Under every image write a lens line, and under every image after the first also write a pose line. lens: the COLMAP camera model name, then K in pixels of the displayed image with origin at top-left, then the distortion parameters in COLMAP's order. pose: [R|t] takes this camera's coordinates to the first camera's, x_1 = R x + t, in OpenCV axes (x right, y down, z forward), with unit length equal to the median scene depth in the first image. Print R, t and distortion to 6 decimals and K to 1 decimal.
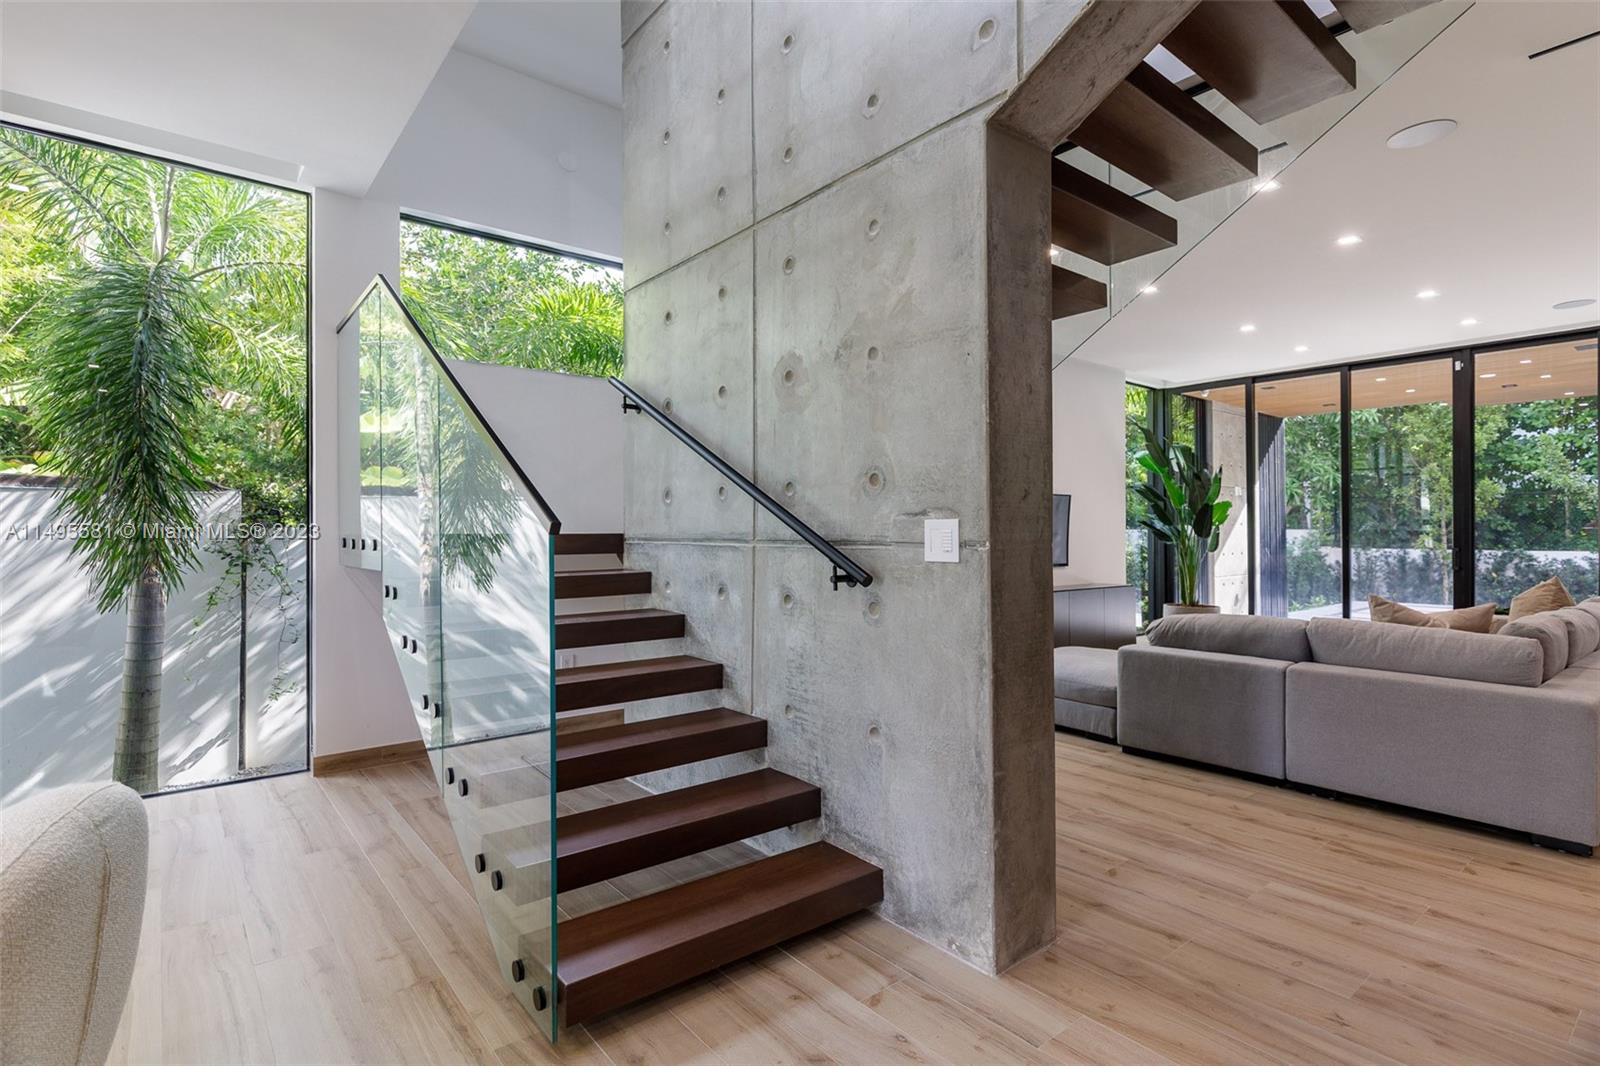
lens RADIAL K [[783.0, 0, 805.0], [0, 783.0, 530.6], [0, 0, 1]] dist [0.010679, -0.003038]
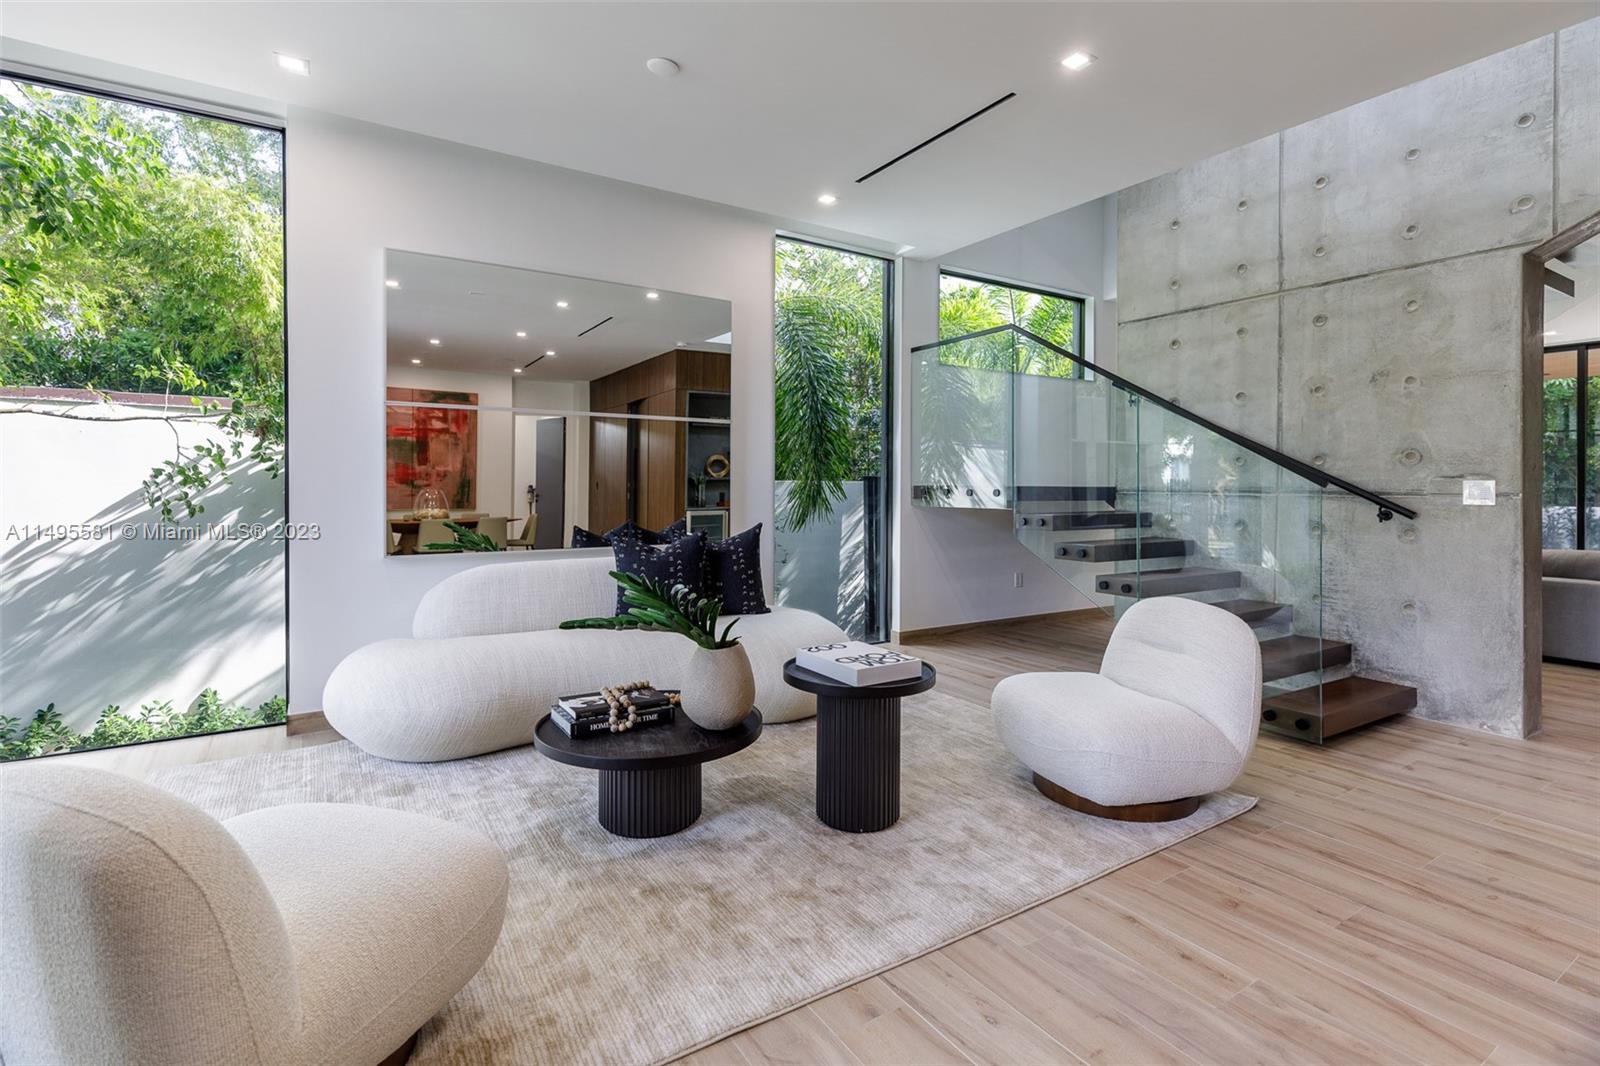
lens RADIAL K [[783.0, 0, 772.4], [0, 783.0, 487.5], [0, 0, 1]] dist [0.010679, -0.003038]
pose [[0.993796, 0.008487, -0.110894, -0.975460], [-0.007926, 0.999954, 0.005492, 0.003367], [0.110935, -0.004579, 0.993817, -0.743176]]
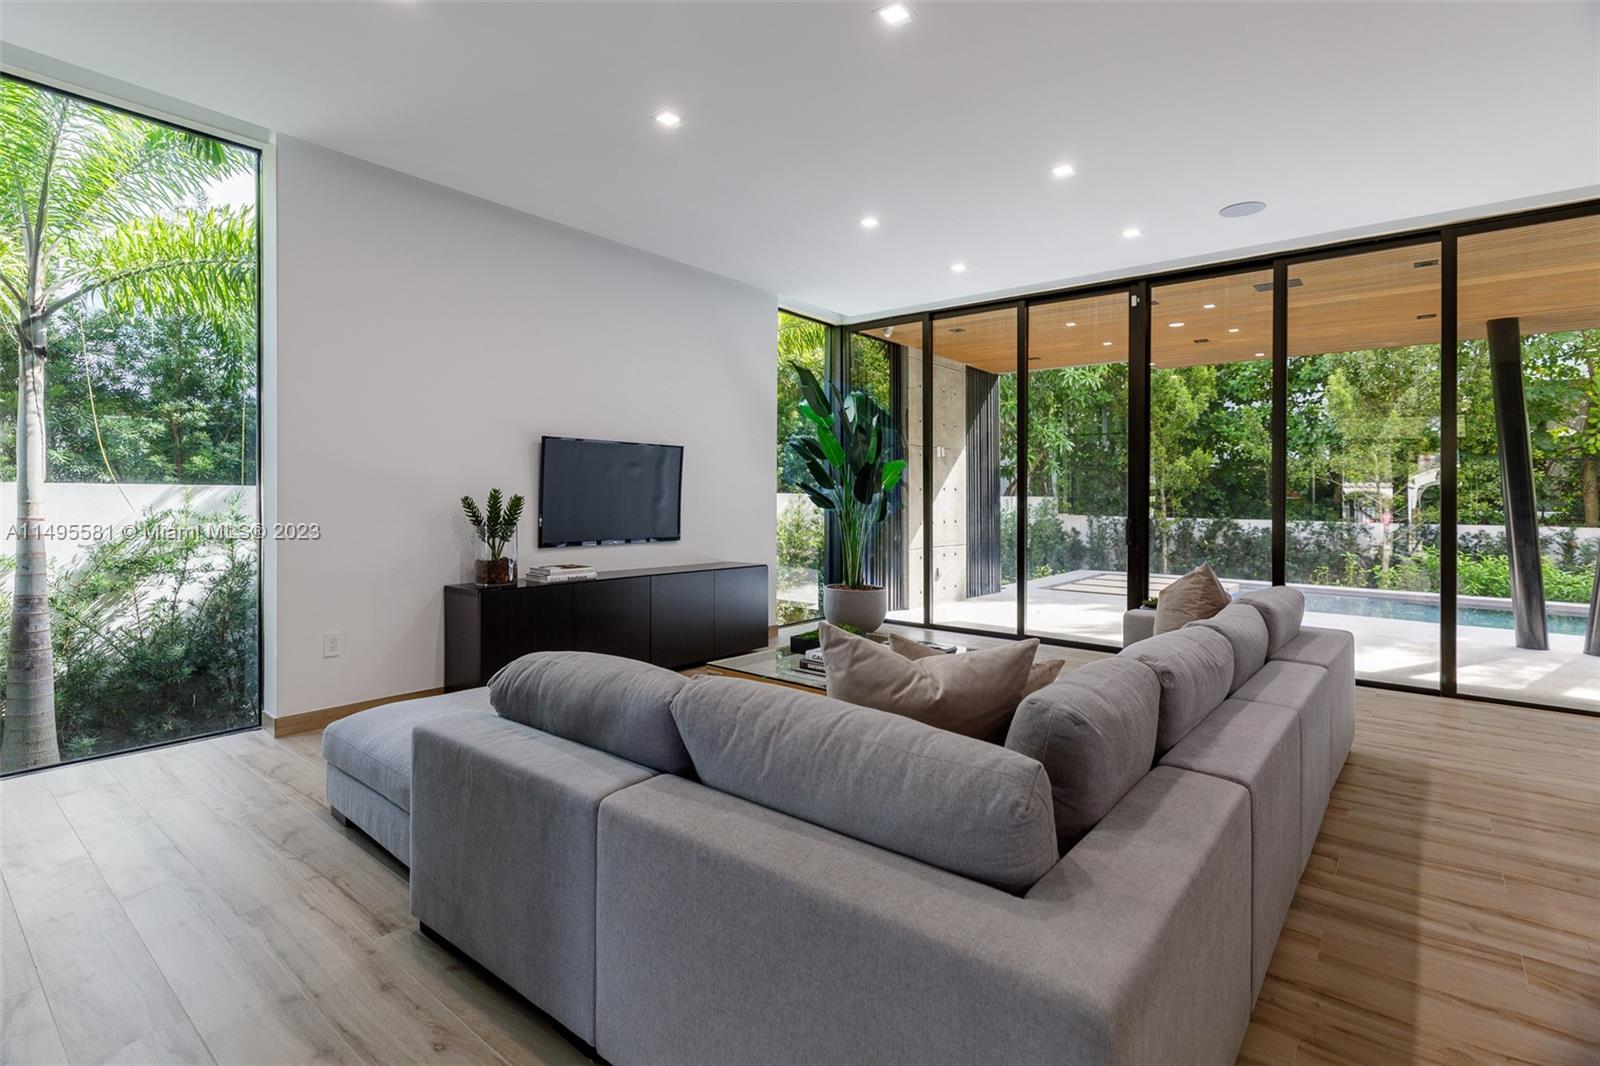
lens RADIAL K [[783.0, 0, 759.5], [0, 783.0, 497.2], [0, 0, 1]] dist [0.010679, -0.003038]
pose [[0.982883, 0.010924, 0.183909, 0.944712], [-0.011836, 0.999923, 0.003861, -0.000899], [-0.183852, -0.005971, 0.982936, 0.834042]]
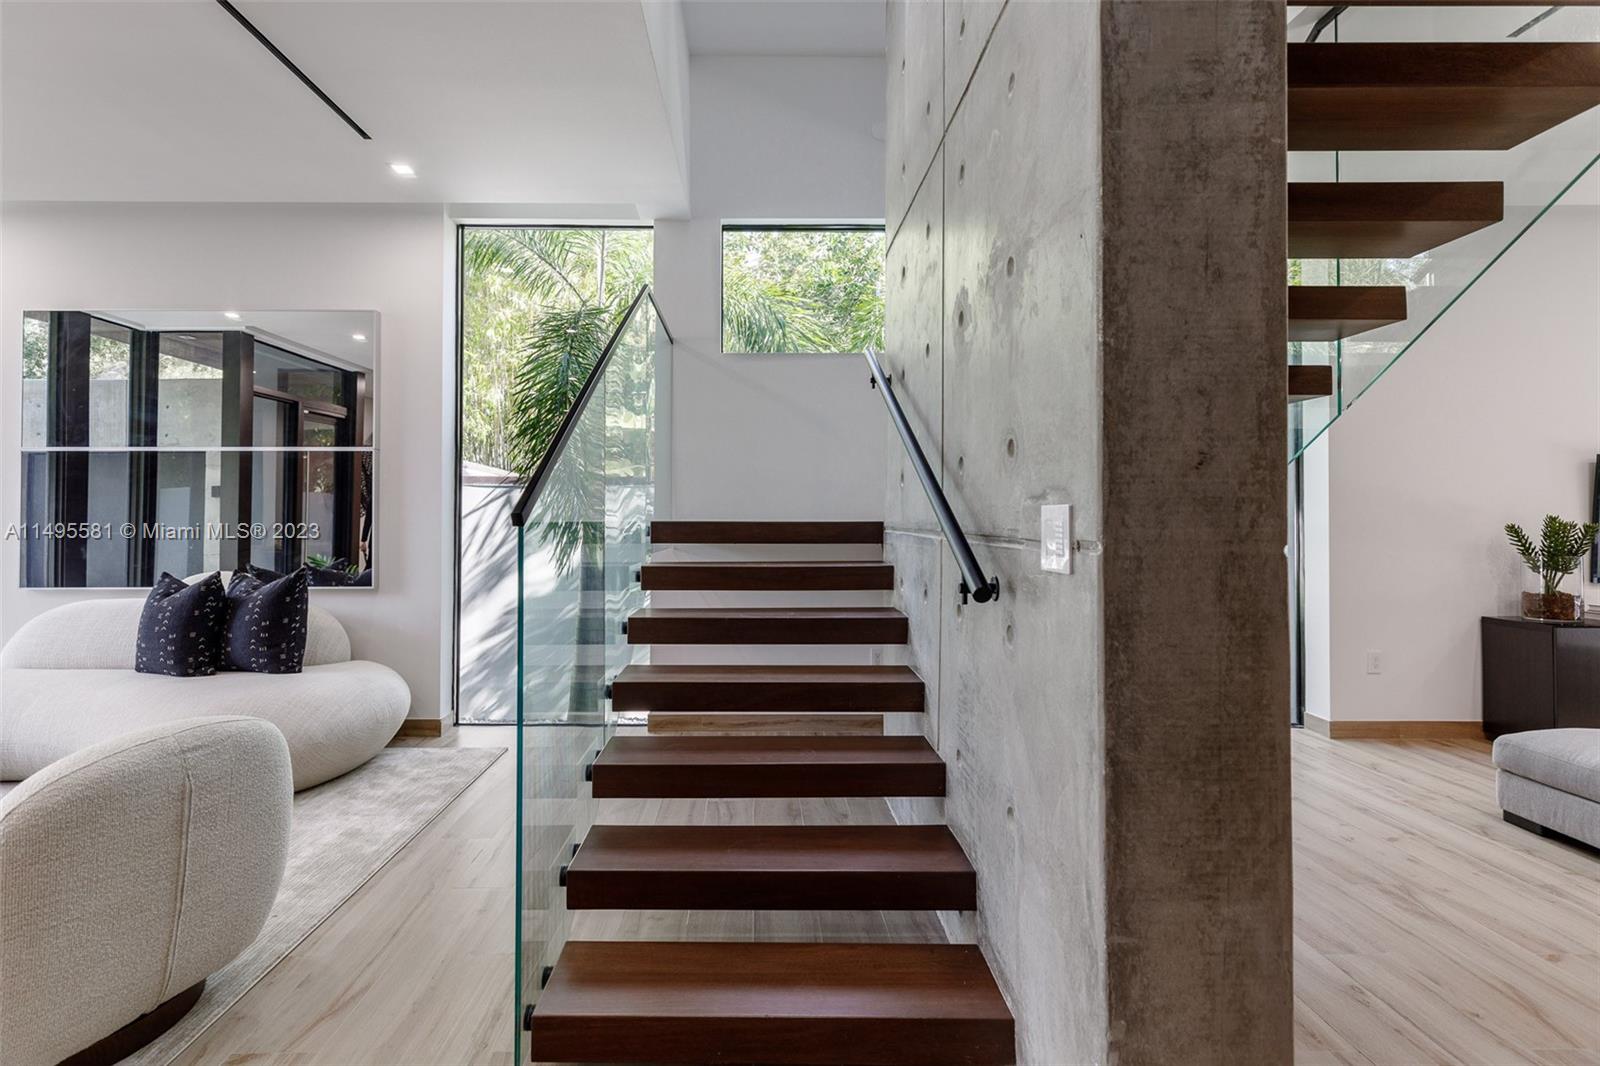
lens RADIAL K [[783.0, 0, 771.6], [0, 783.0, 510.7], [0, 0, 1]] dist [0.010679, -0.003038]
pose [[0.779791, -0.002858, -0.626033, 0.324109], [-0.001137, 0.999981, -0.005982, -0.004630], [0.626039, 0.005376, 0.779774, 0.297344]]
